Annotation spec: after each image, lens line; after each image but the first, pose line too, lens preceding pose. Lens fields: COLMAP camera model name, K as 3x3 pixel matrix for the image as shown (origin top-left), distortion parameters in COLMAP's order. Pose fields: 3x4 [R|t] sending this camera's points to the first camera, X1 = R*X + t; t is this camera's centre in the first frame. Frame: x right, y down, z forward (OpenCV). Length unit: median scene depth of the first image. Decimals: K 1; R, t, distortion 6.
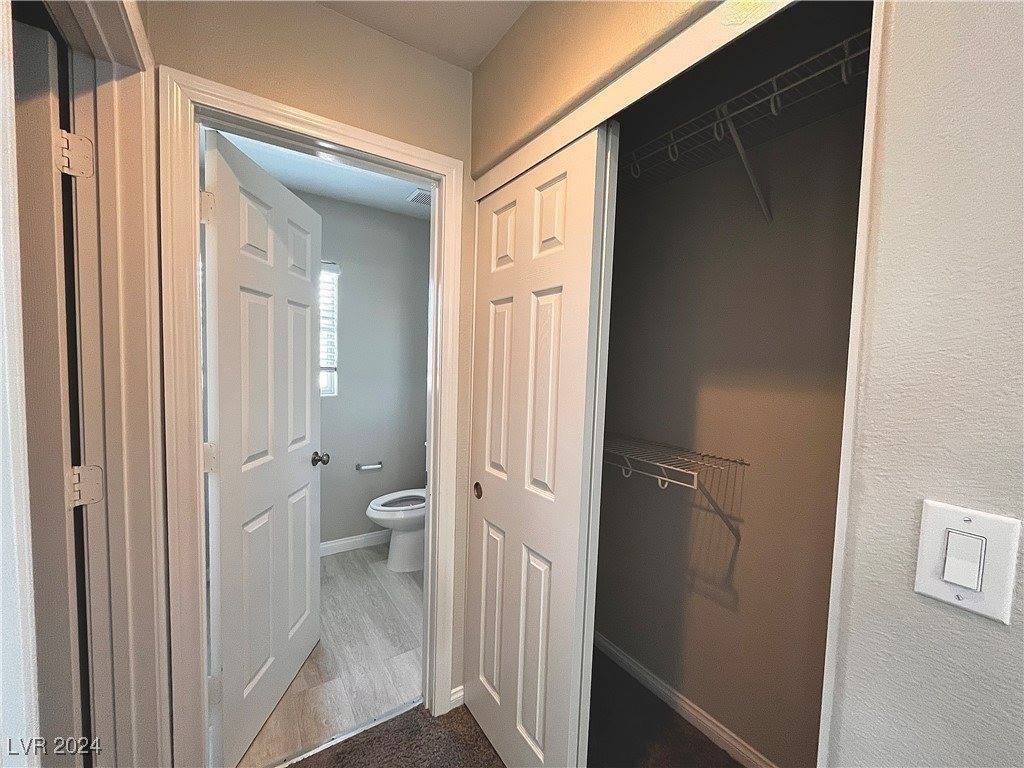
lens RADIAL K [[415.7, 0, 512.4], [0, 415.7, 385.7], [0, 0, 1]] dist [-0.002051, -0.000335]
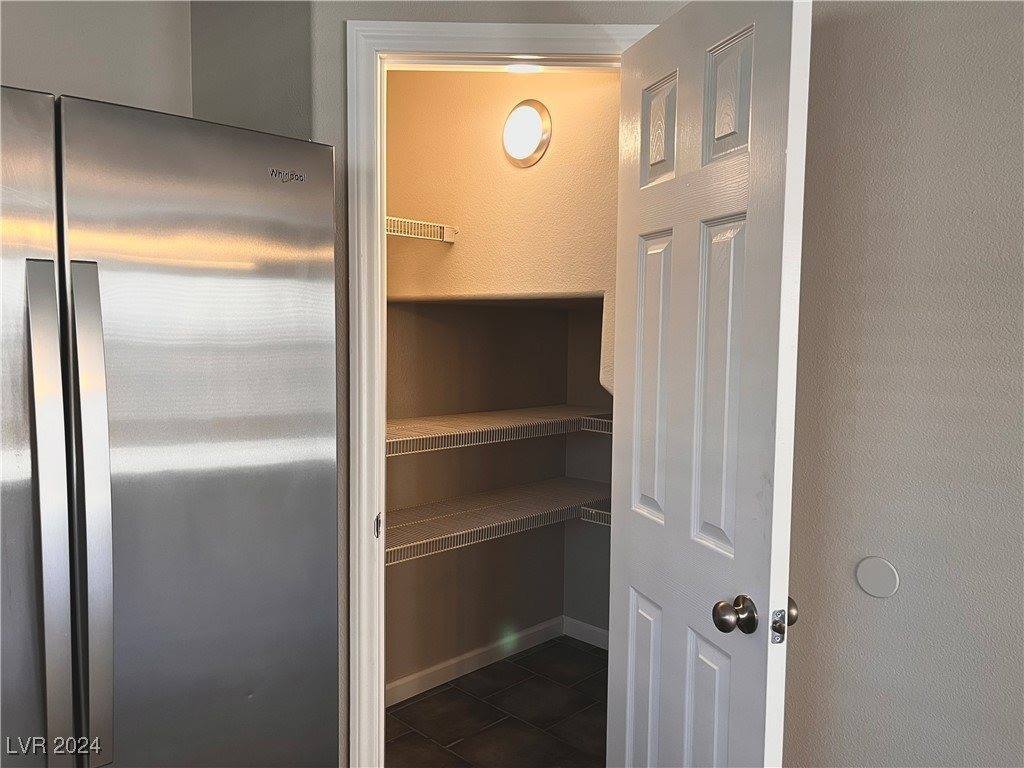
lens RADIAL K [[782.2, 0, 512.0], [0, 782.2, 384.0], [0, 0, 1]] dist [0.047322, -0.045367]
pose [[0.953203, 0.000372, -0.302331, 0.132367], [0.000863, 0.999992, 0.003951, 0.014265], [0.302330, -0.004027, 0.953195, -0.198019]]
